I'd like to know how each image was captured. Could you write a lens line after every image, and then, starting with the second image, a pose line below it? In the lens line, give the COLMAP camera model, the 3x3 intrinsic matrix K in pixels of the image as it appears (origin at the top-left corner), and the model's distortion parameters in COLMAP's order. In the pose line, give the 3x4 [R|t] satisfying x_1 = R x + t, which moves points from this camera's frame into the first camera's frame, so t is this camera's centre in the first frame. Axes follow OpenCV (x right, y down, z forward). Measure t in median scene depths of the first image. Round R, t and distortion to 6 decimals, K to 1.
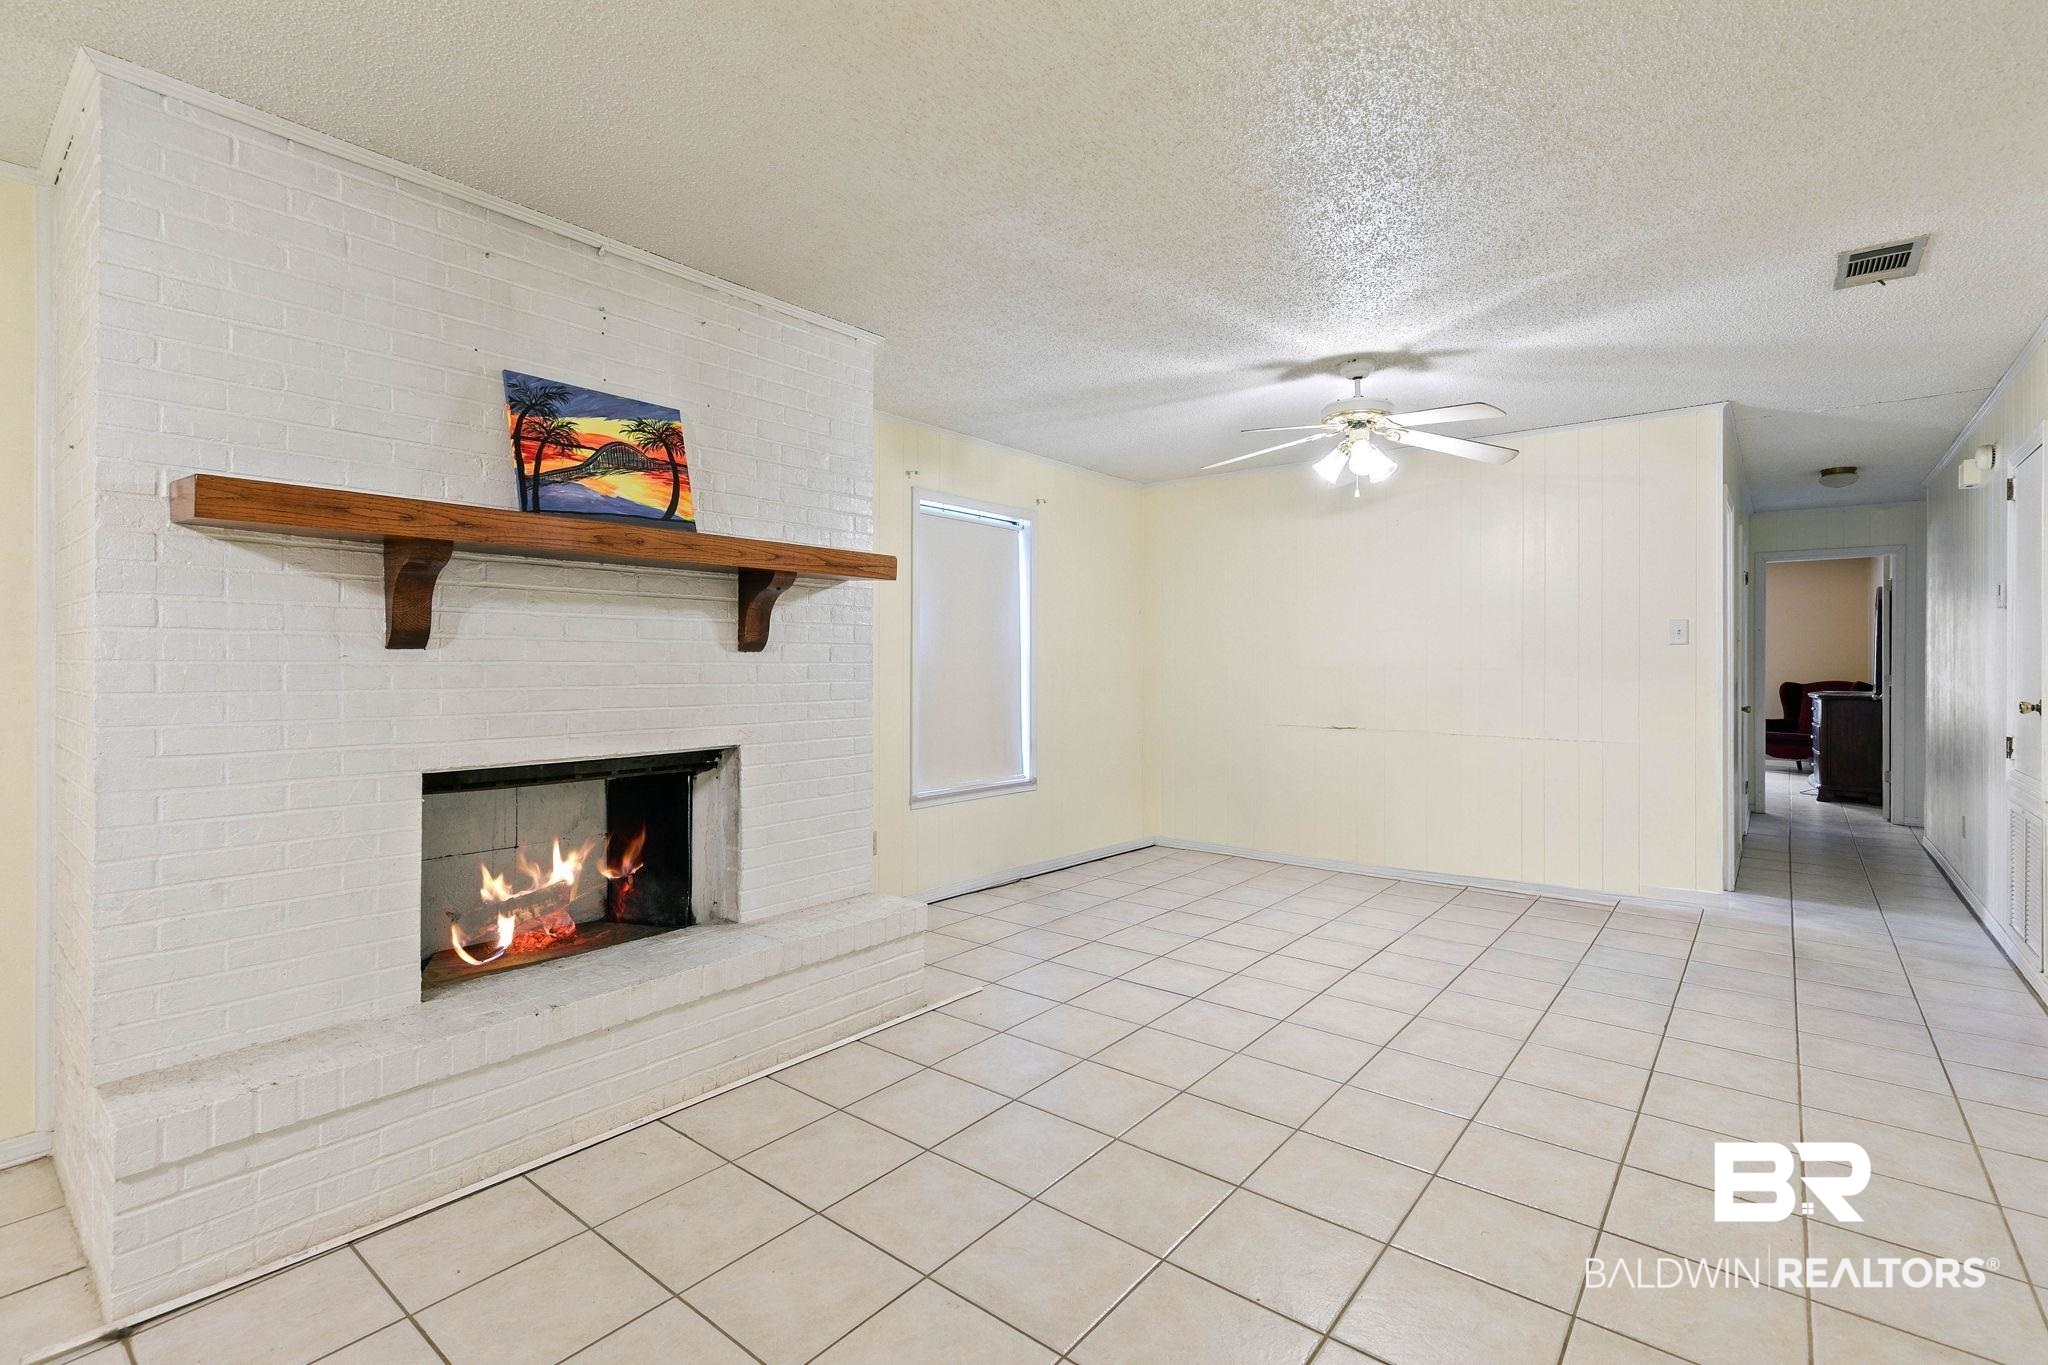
lens RADIAL K [[917.4, 0, 1030.0], [0, 917.4, 658.5], [0, 0, 1]] dist [0.004150, 0.000793]
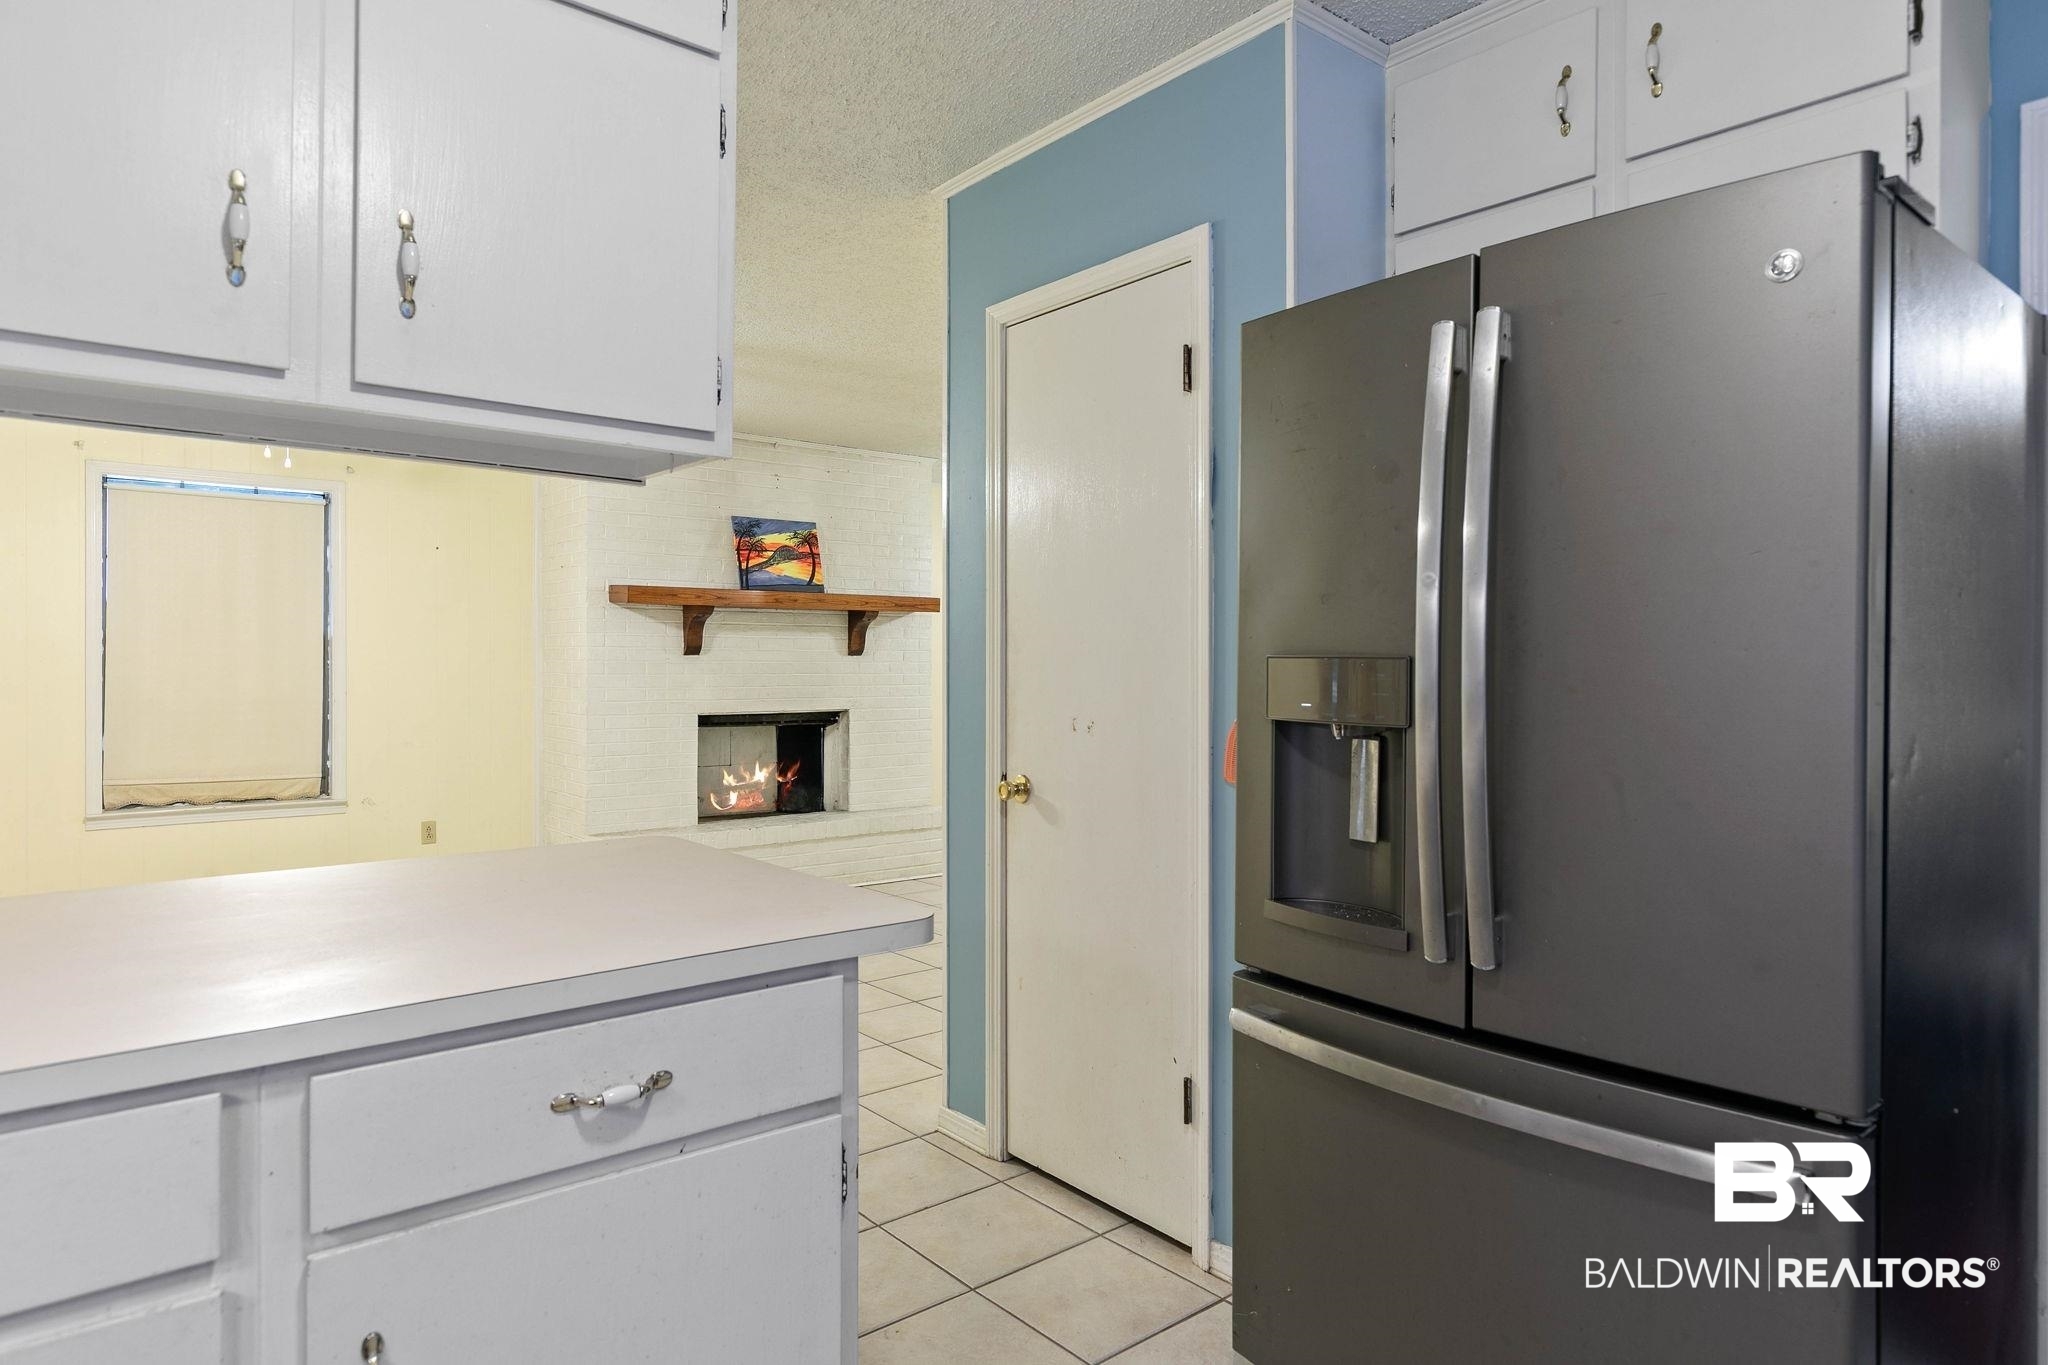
lens RADIAL K [[1162.6, 0, 1024.4], [0, 1162.6, 665.2], [0, 0, 1]] dist [-0.048992, -0.000304]
pose [[0.979326, 0.000457, -0.202289, 0.494171], [0.000934, 0.999977, 0.006782, -0.004539], [0.202288, -0.006831, 0.979302, -1.182619]]
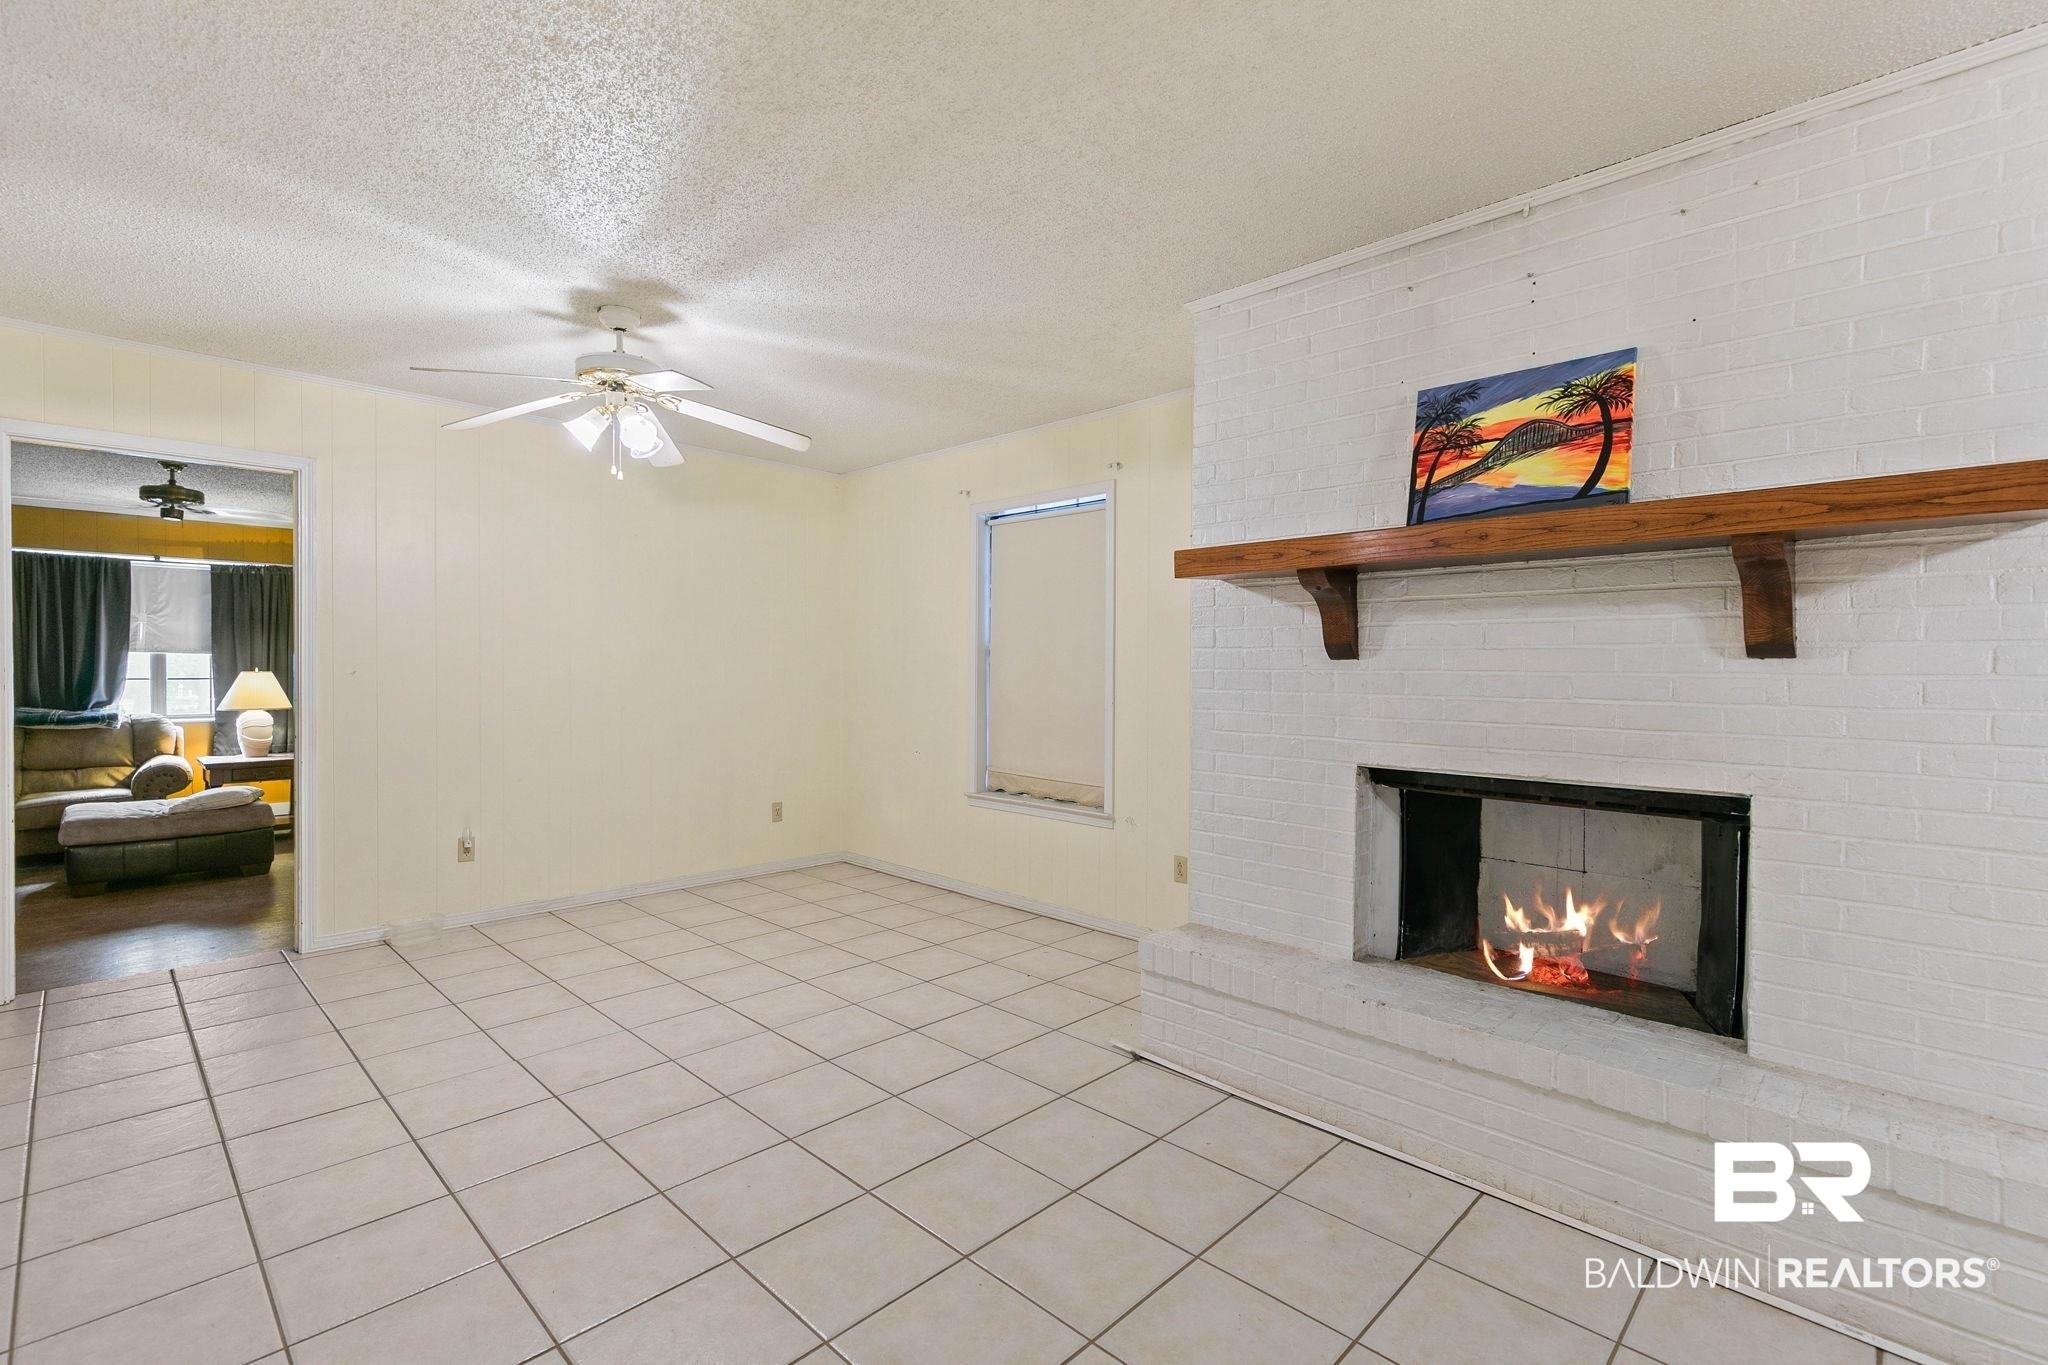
lens RADIAL K [[917.4, 0, 1014.4], [0, 917.4, 677.5], [0, 0, 1]] dist [0.004150, 0.000793]
pose [[-0.096798, 0.007959, -0.995272, 0.451970], [-0.003973, 0.999957, 0.008383, 0.003703], [0.995296, 0.004766, -0.096763, 0.566698]]
